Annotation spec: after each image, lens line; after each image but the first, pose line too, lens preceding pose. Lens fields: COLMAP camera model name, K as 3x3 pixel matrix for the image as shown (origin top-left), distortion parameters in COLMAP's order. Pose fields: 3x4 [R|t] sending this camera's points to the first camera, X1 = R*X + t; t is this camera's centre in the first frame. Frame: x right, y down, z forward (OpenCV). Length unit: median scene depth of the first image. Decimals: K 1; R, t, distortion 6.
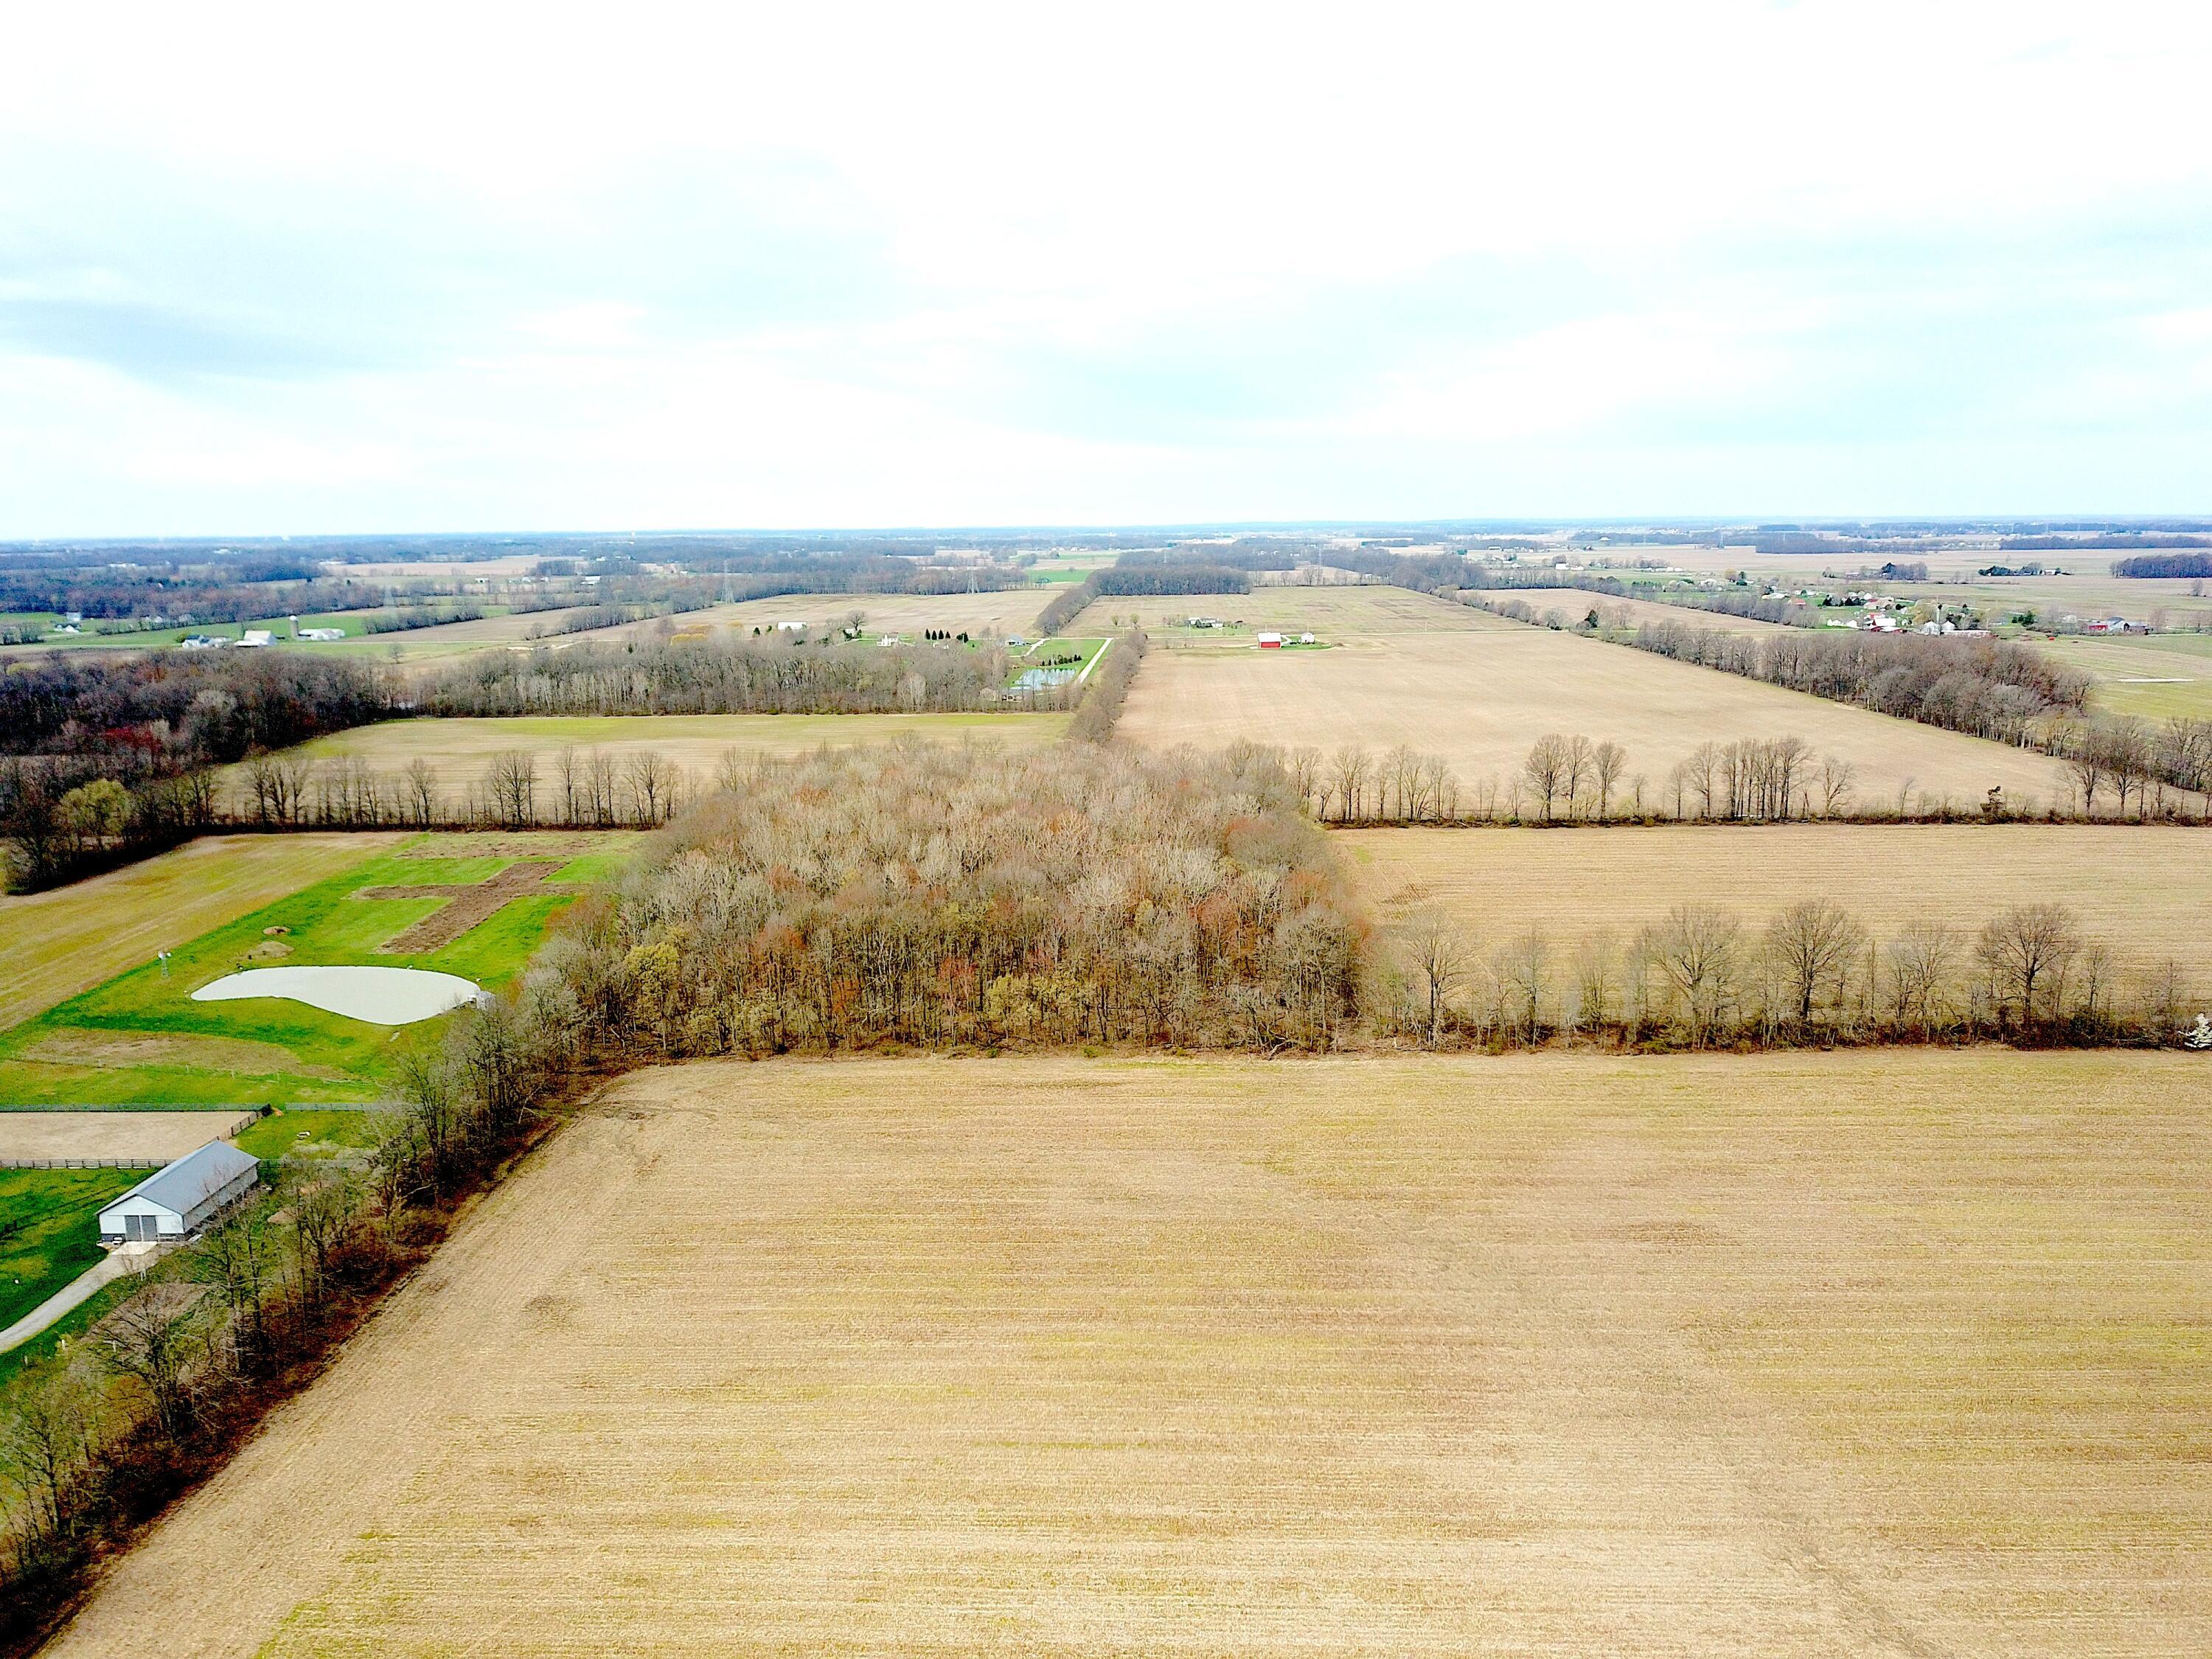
lens RADIAL K [[1693.2, 0, 1102.1], [0, 1693.2, 830.7], [0, 0, 1]] dist [0.020855, -0.014265]
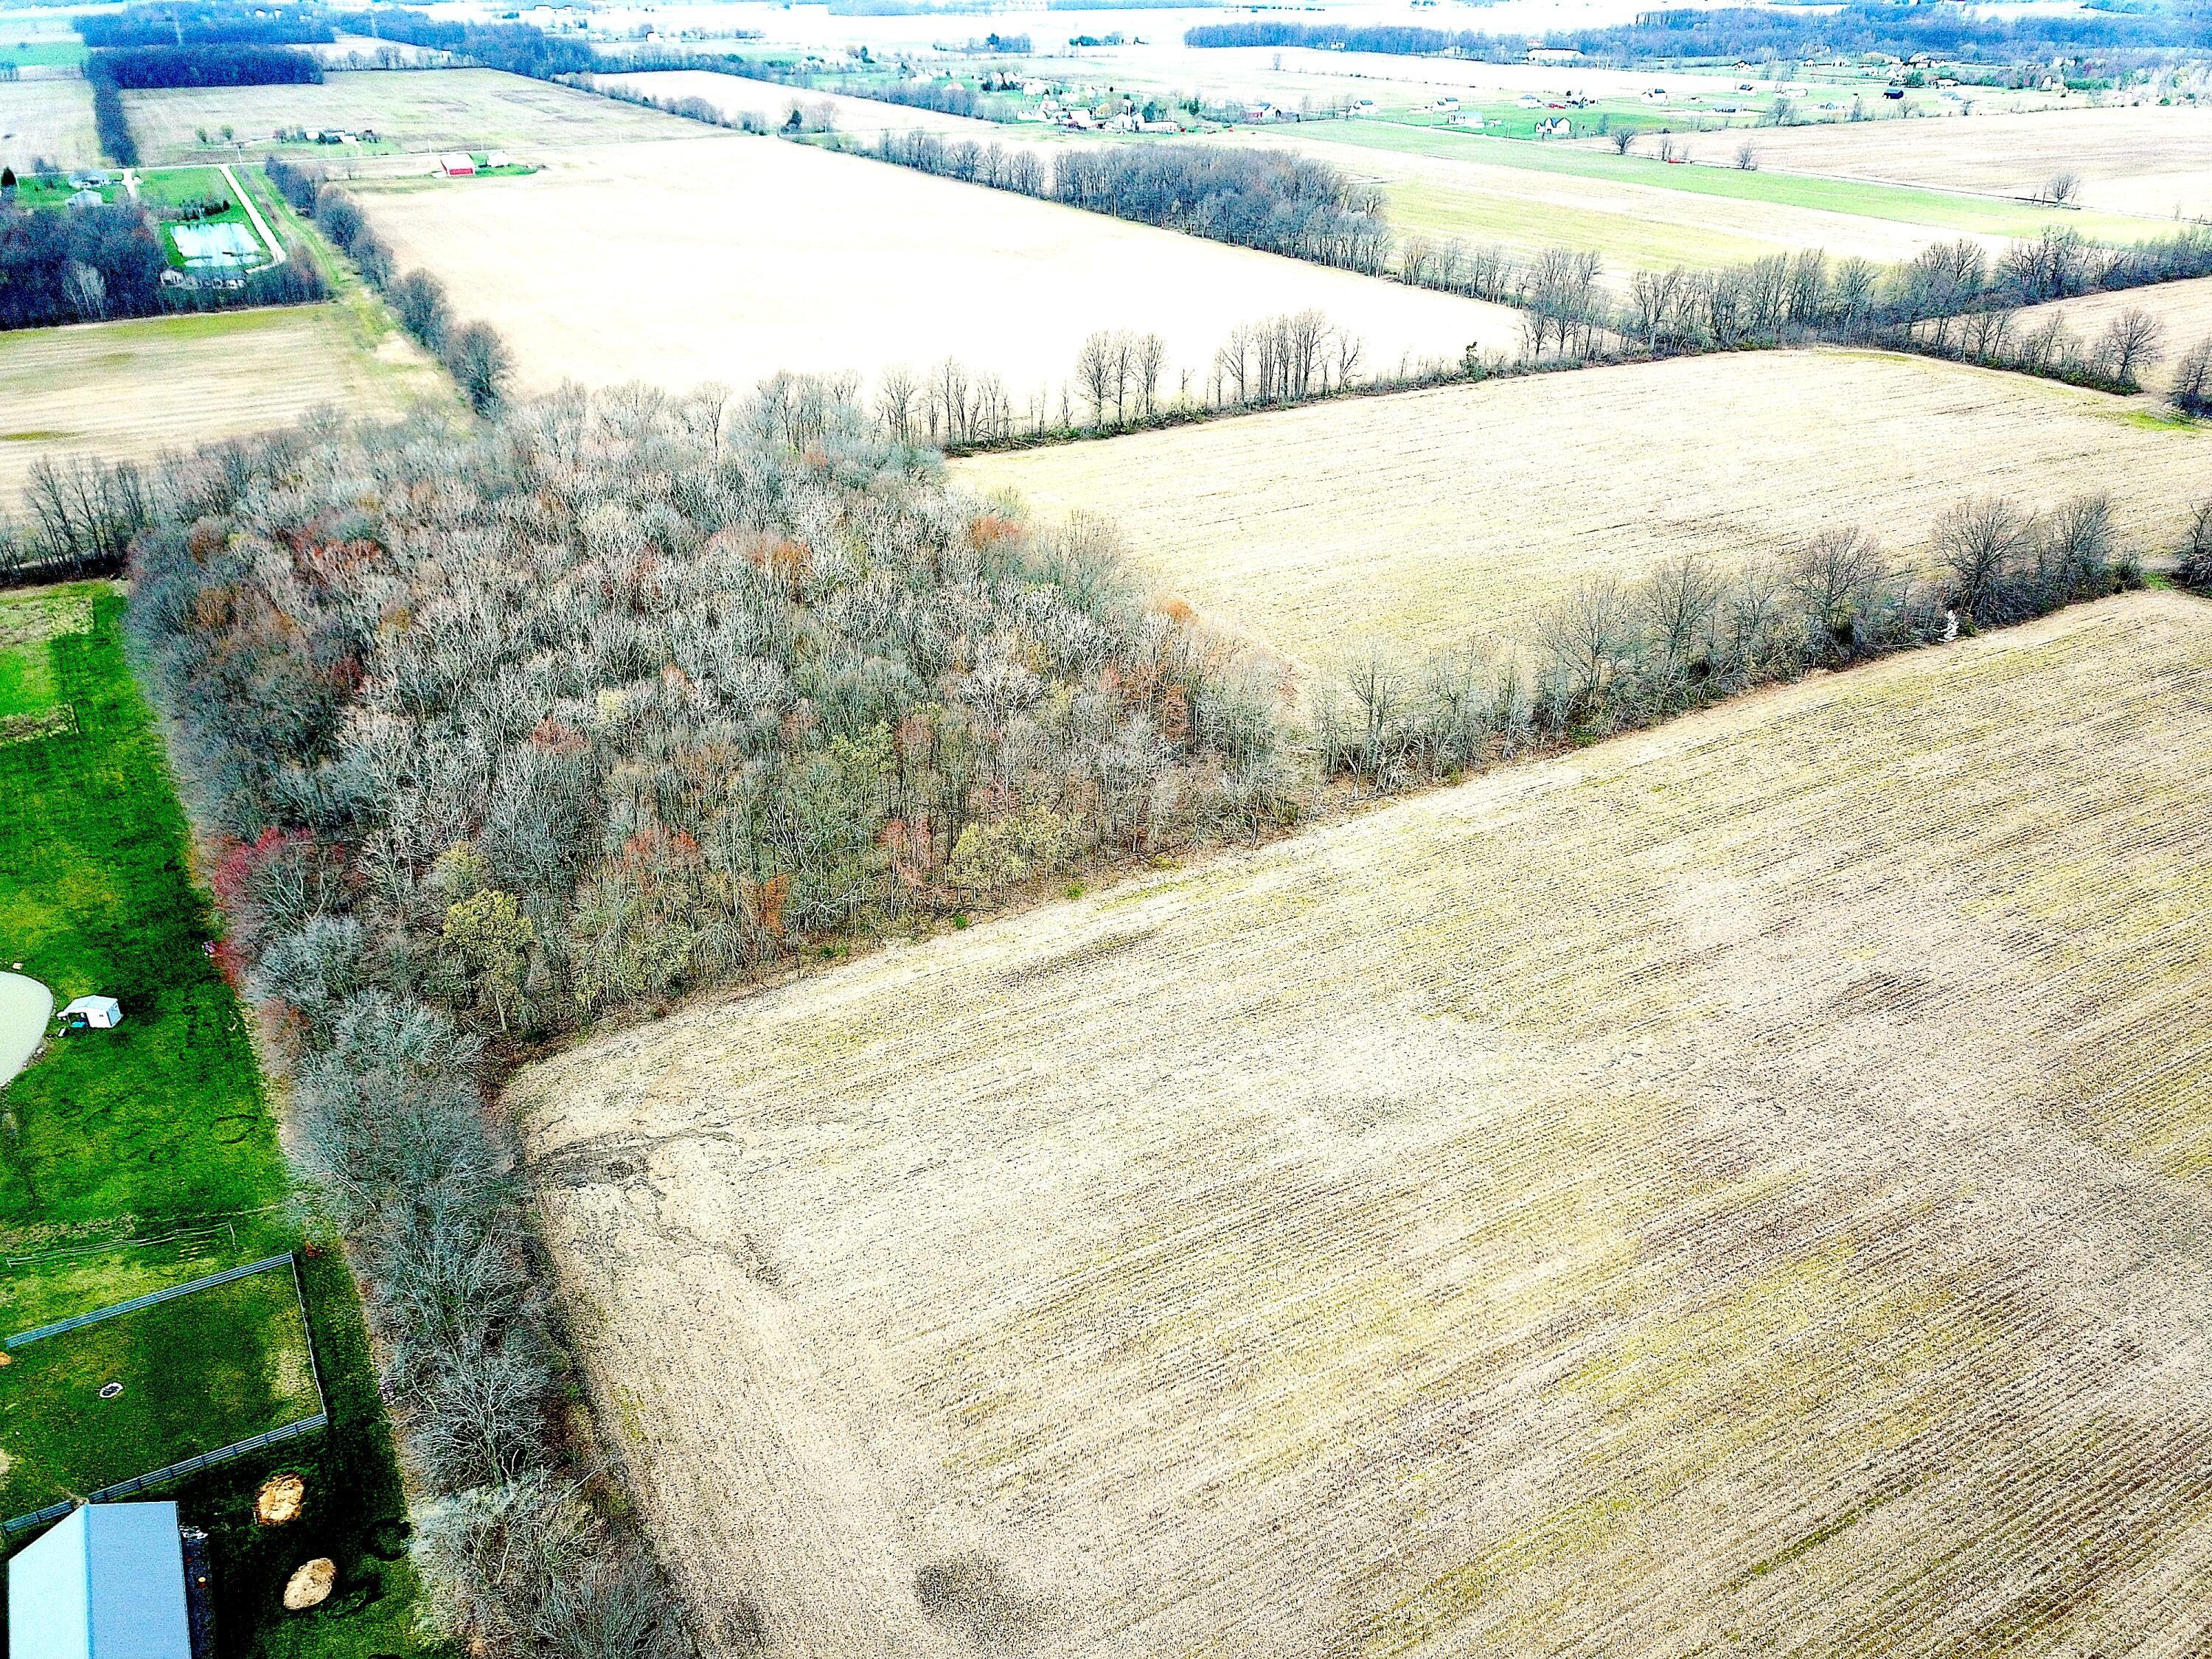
lens RADIAL K [[1693.2, 0, 1114.9], [0, 1693.2, 823.3], [0, 0, 1]] dist [0.020855, -0.014265]
pose [[0.856370, -0.226358, 0.464104, -0.204862], [0.085624, 0.948602, 0.304668, -0.081941], [-0.509214, -0.221170, 0.831736, 0.190031]]
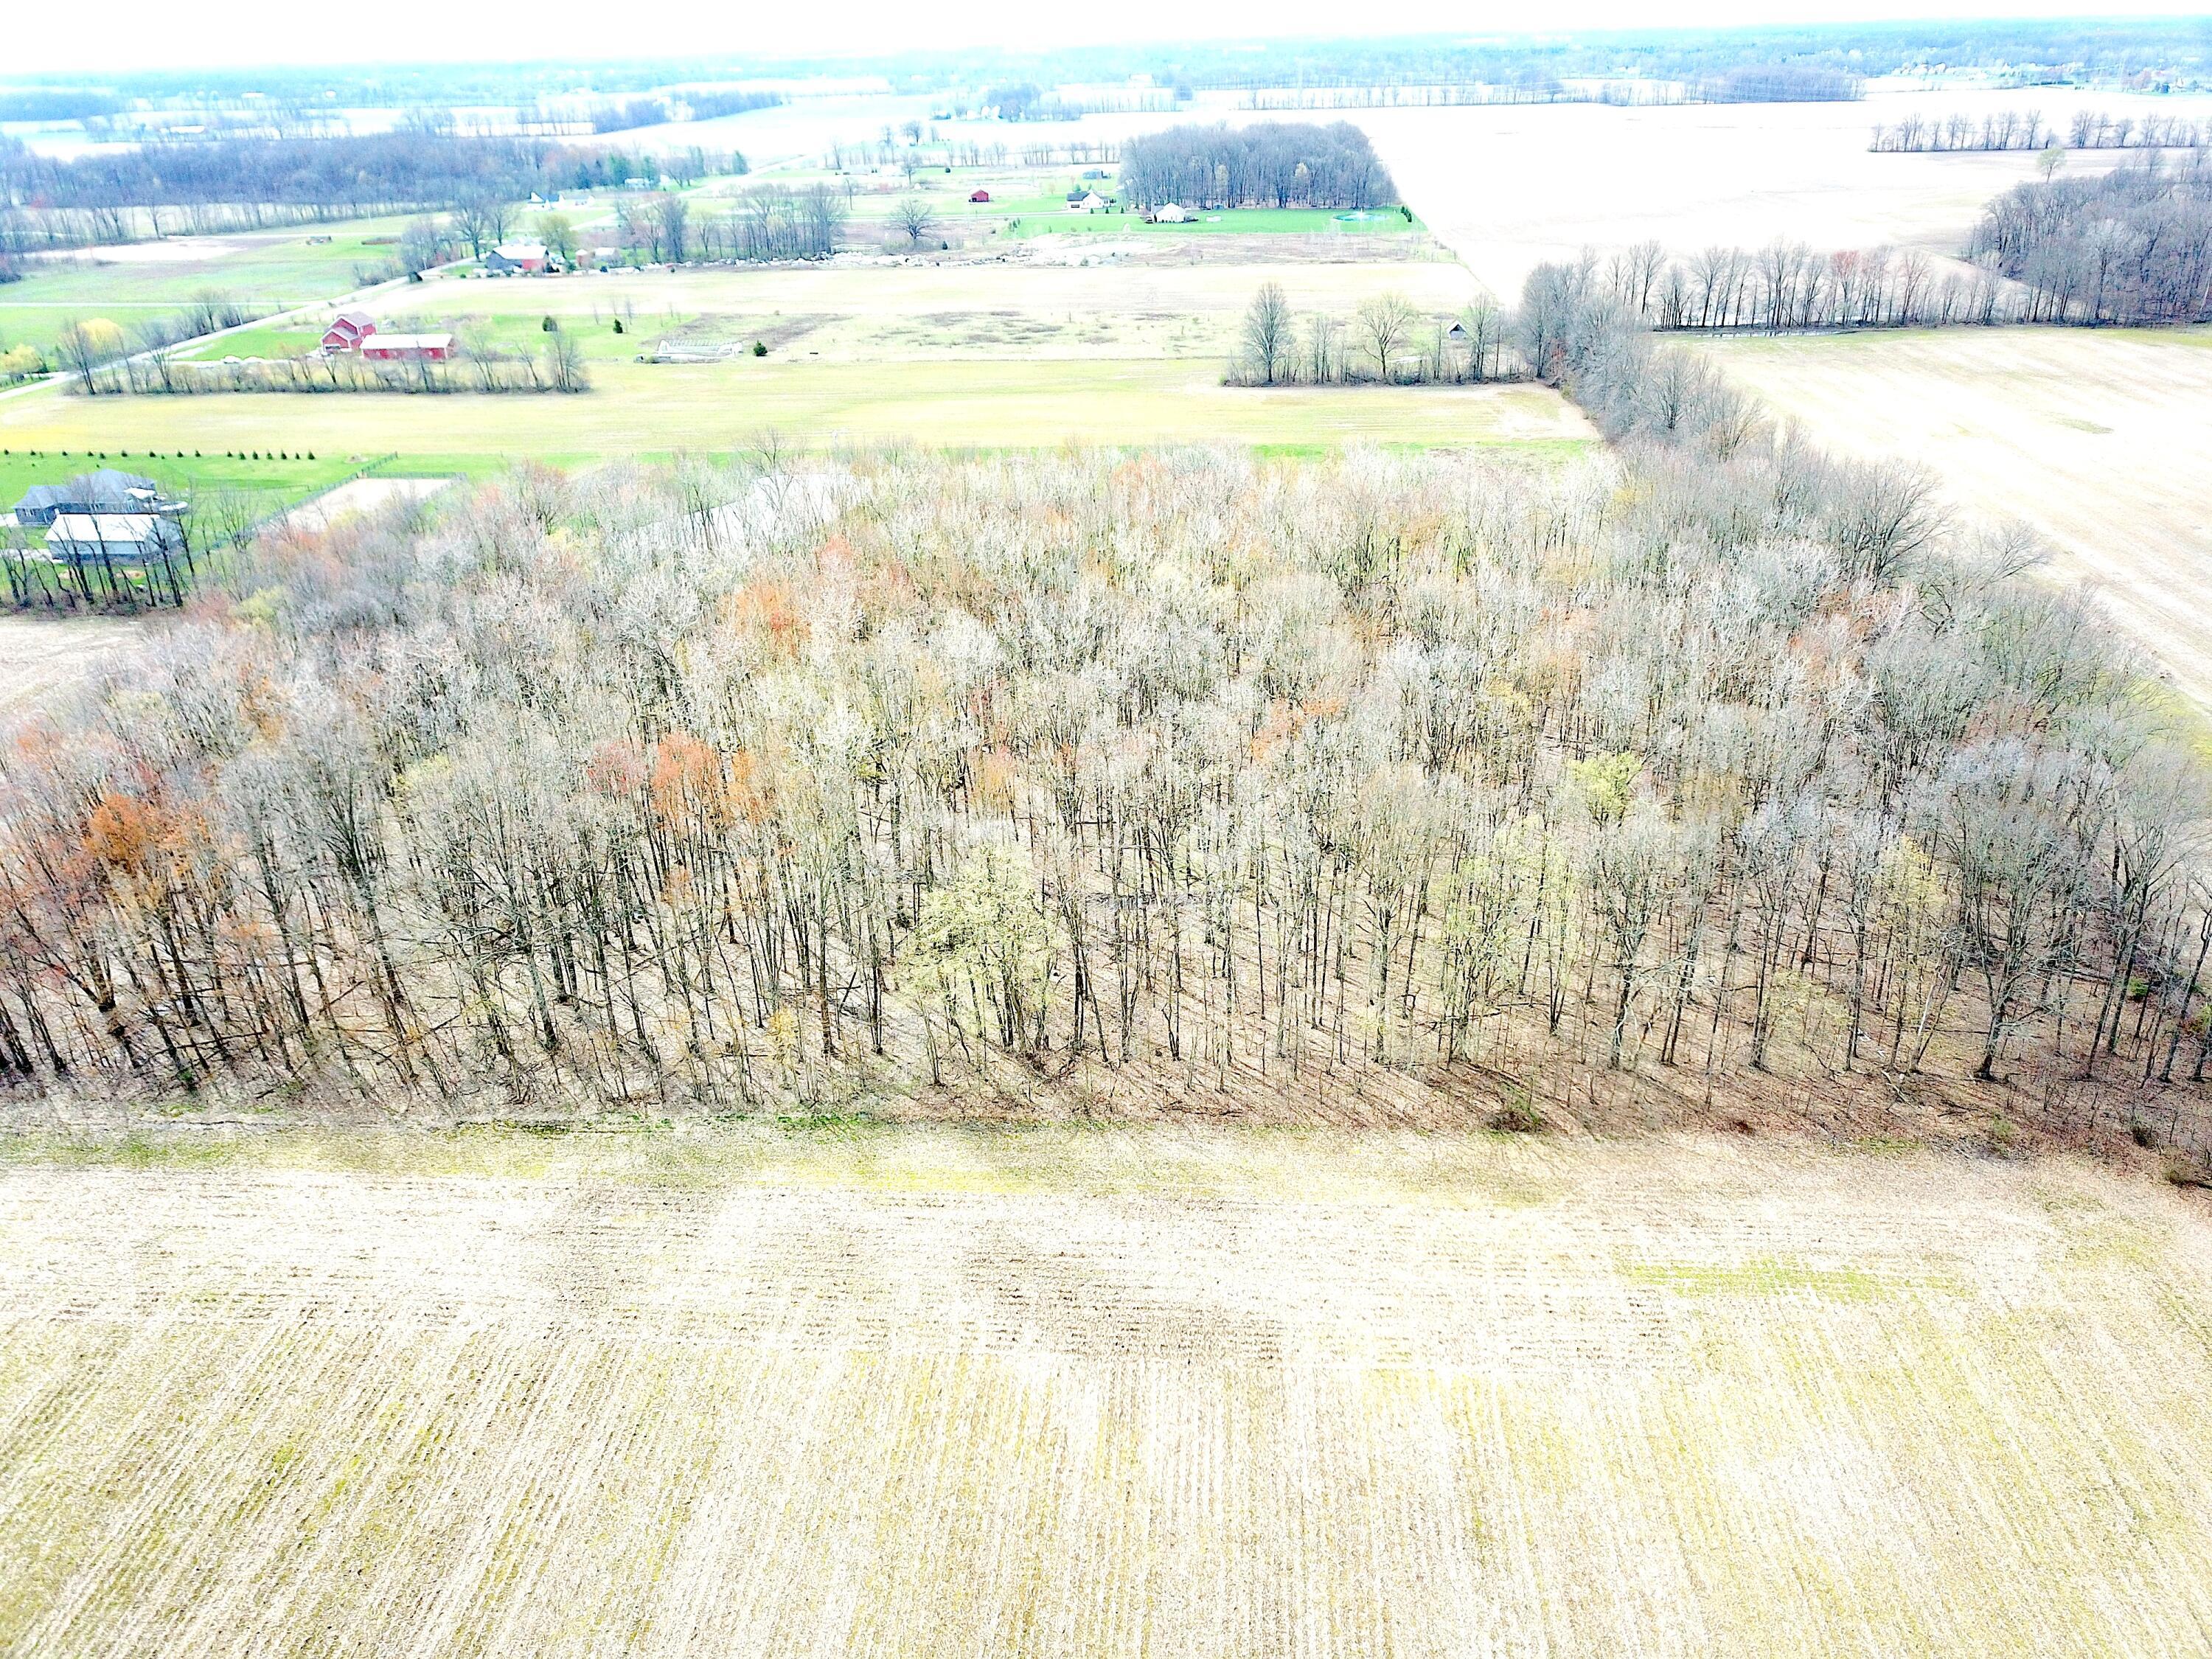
lens RADIAL K [[1693.2, 0, 1100.0], [0, 1693.2, 821.9], [0, 0, 1]] dist [0.020855, -0.014265]
pose [[-0.041676, 0.434884, -0.899522, 0.341860], [-0.158279, 0.886061, 0.435710, -0.138246], [0.986514, 0.160534, 0.031905, 0.801766]]
